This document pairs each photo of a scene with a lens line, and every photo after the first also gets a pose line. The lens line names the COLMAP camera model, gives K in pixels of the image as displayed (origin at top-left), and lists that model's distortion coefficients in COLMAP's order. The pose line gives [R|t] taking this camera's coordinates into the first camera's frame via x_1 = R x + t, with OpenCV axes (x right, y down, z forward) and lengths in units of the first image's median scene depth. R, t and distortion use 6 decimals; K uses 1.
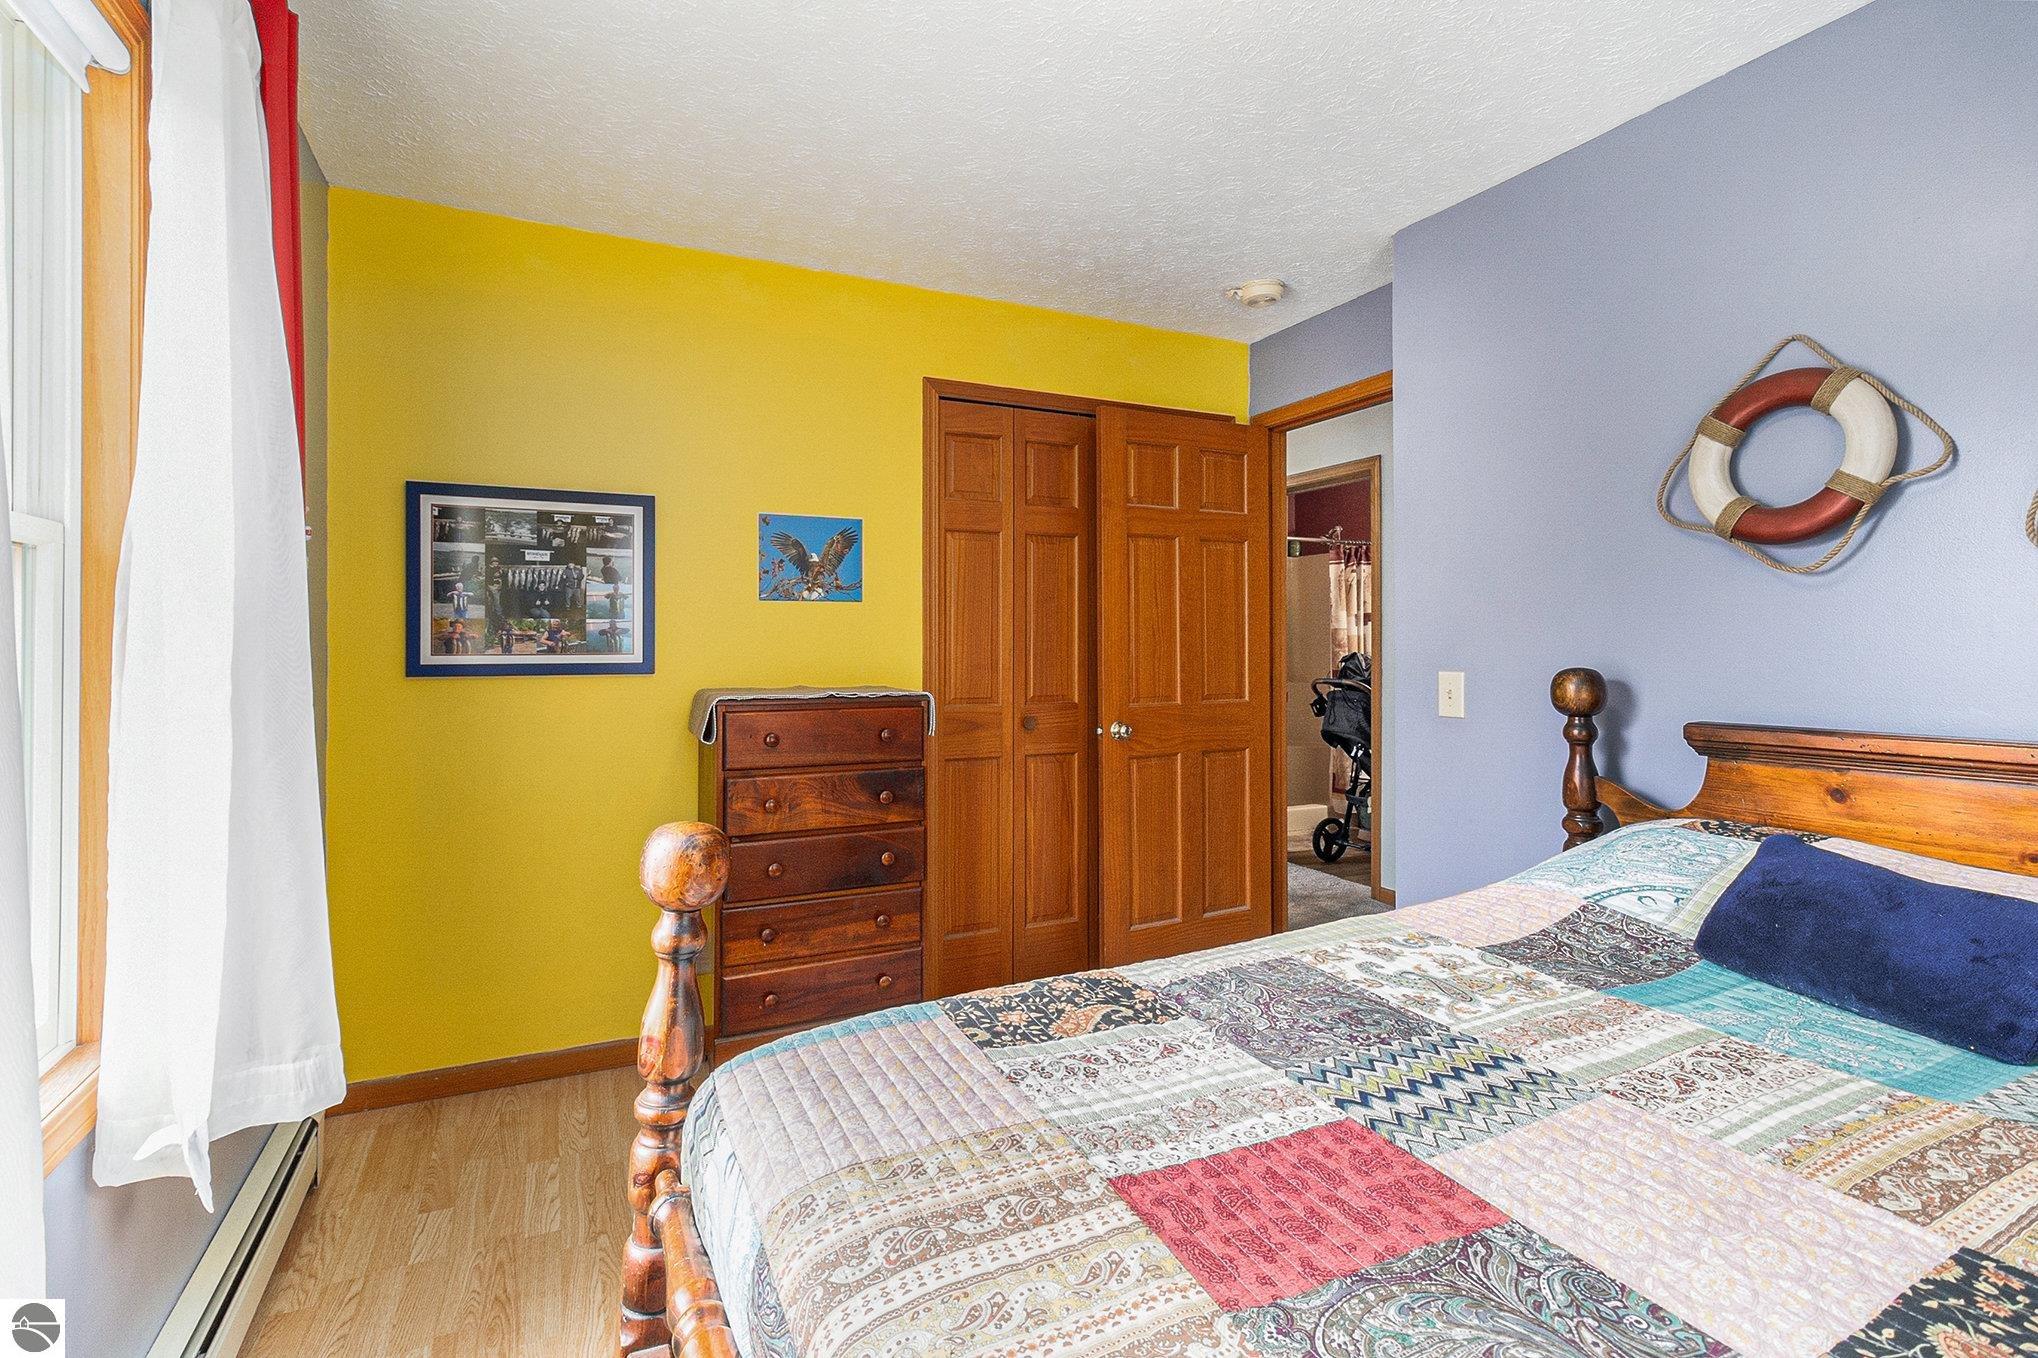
lens RADIAL K [[950.0, 0, 1017.3], [0, 950.0, 665.4], [0, 0, 1]] dist [0.002282, 0.000057]
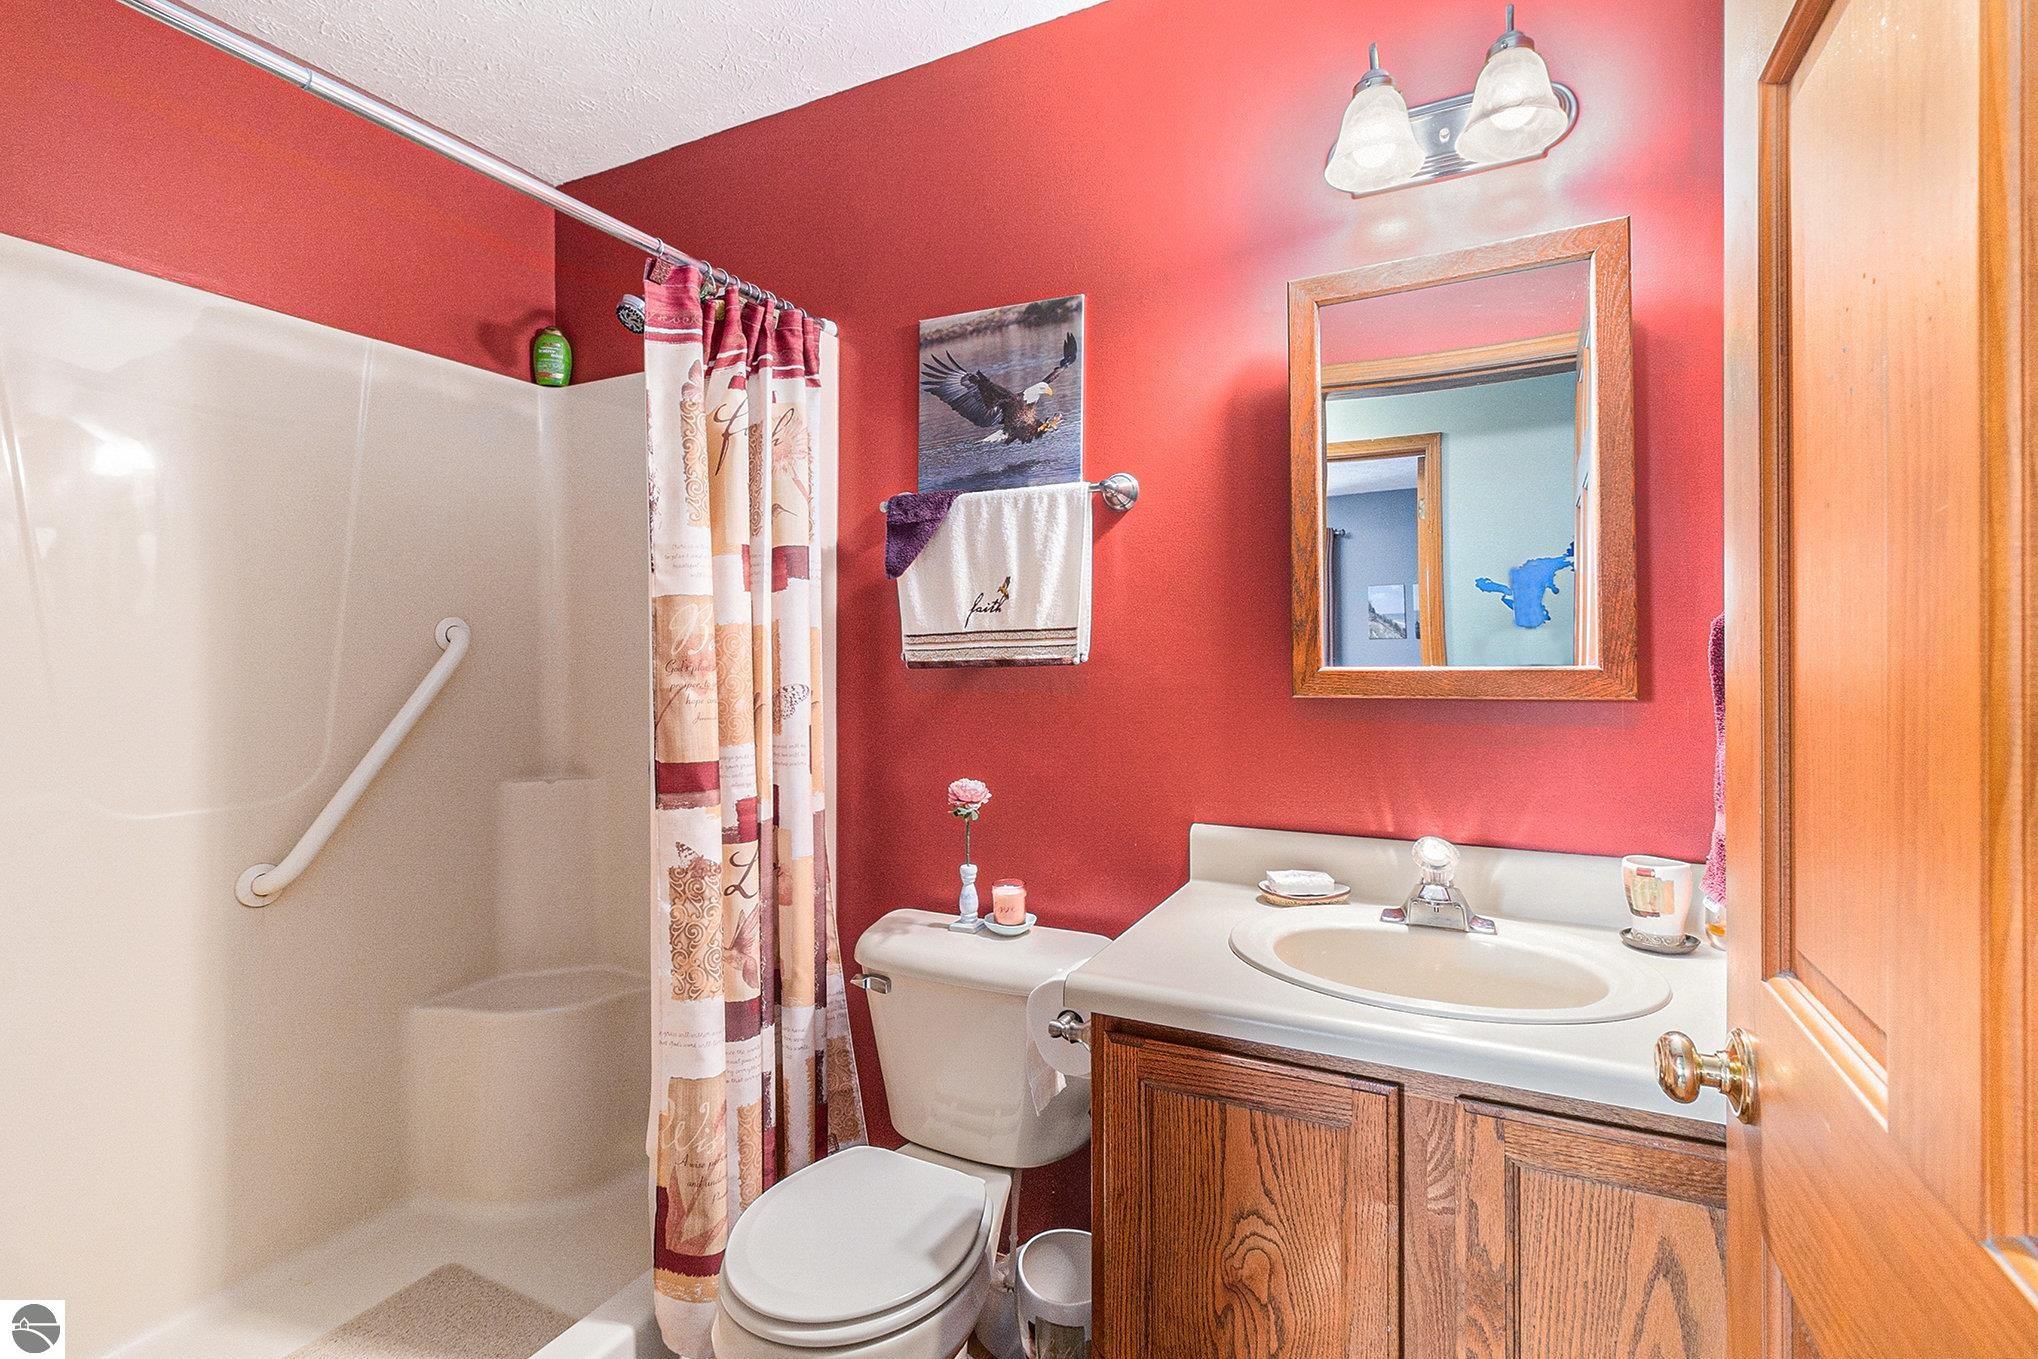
lens RADIAL K [[950.0, 0, 1016.9], [0, 950.0, 669.9], [0, 0, 1]] dist [0.002282, 0.000057]
pose [[0.801603, -0.000580, 0.597857, 0.256965], [-0.000037, 0.999999, 0.001020, -0.019177], [-0.597857, -0.000840, 0.801602, 0.738222]]
